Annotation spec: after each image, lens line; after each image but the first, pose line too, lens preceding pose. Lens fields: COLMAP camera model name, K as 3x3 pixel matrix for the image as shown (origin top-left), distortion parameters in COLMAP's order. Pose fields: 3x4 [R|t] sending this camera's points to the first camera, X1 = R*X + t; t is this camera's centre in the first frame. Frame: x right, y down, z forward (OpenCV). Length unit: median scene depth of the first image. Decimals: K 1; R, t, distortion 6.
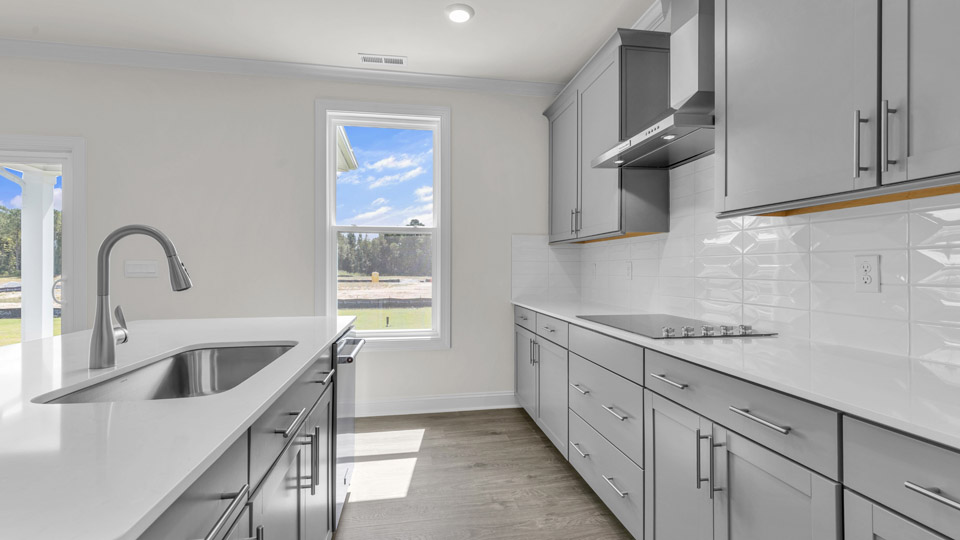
lens RADIAL K [[440.4, 0, 484.2], [0, 440.4, 266.1], [0, 0, 1]] dist [-0.002828, -0.000265]
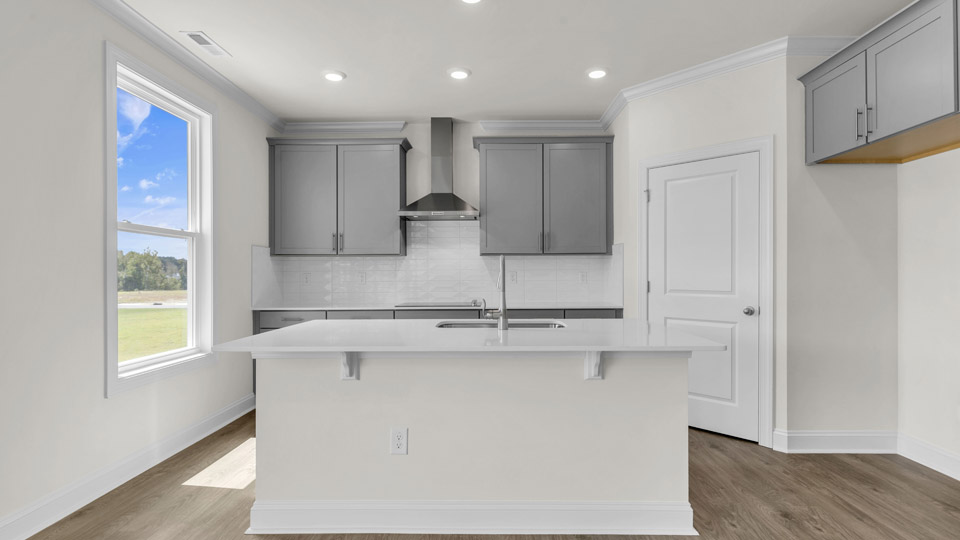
lens RADIAL K [[440.4, 0, 457.9], [0, 440.4, 273.0], [0, 0, 1]] dist [-0.002828, -0.000265]
pose [[0.174759, 0.003105, 0.984606, -0.302892], [0.001430, 0.999993, -0.003407, -0.000342], [-0.984610, 0.002003, 0.174754, 0.110219]]
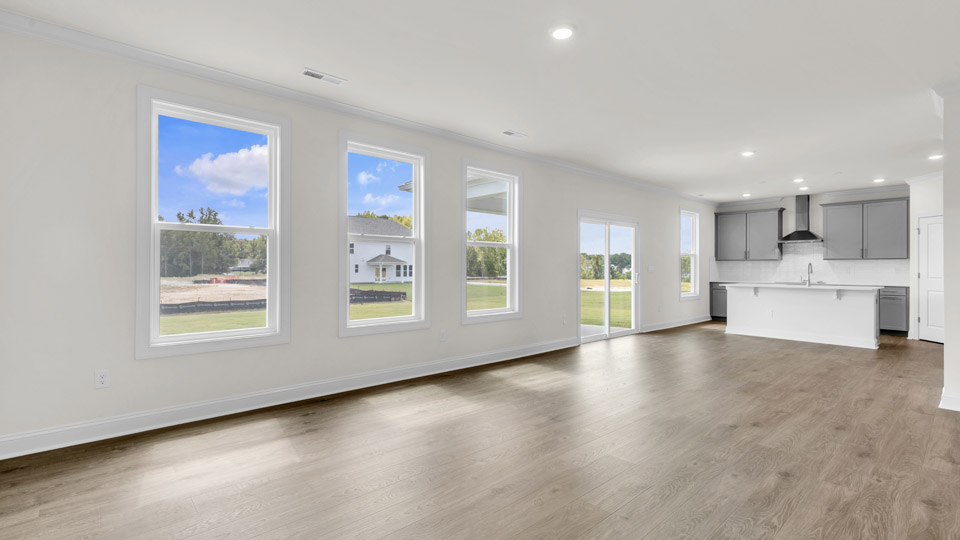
lens RADIAL K [[440.4, 0, 473.7], [0, 440.4, 267.9], [0, 0, 1]] dist [-0.002828, -0.000265]
pose [[0.844538, 0.002980, 0.535487, -0.905694], [-0.005180, 0.999983, 0.002605, -0.001028], [-0.535470, -0.004974, 0.844540, -0.185201]]
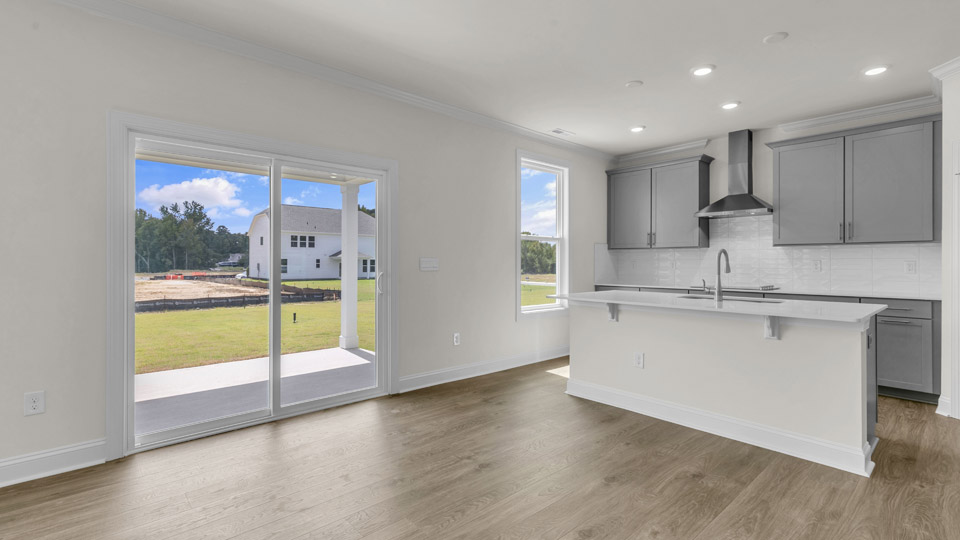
lens RADIAL K [[440.4, 0, 479.1], [0, 440.4, 261.9], [0, 0, 1]] dist [-0.002828, -0.000265]
pose [[0.842060, 0.000957, 0.539383, -0.403807], [-0.002234, 0.999996, 0.001714, -0.001546], [-0.539379, -0.002648, 0.842059, -0.054501]]
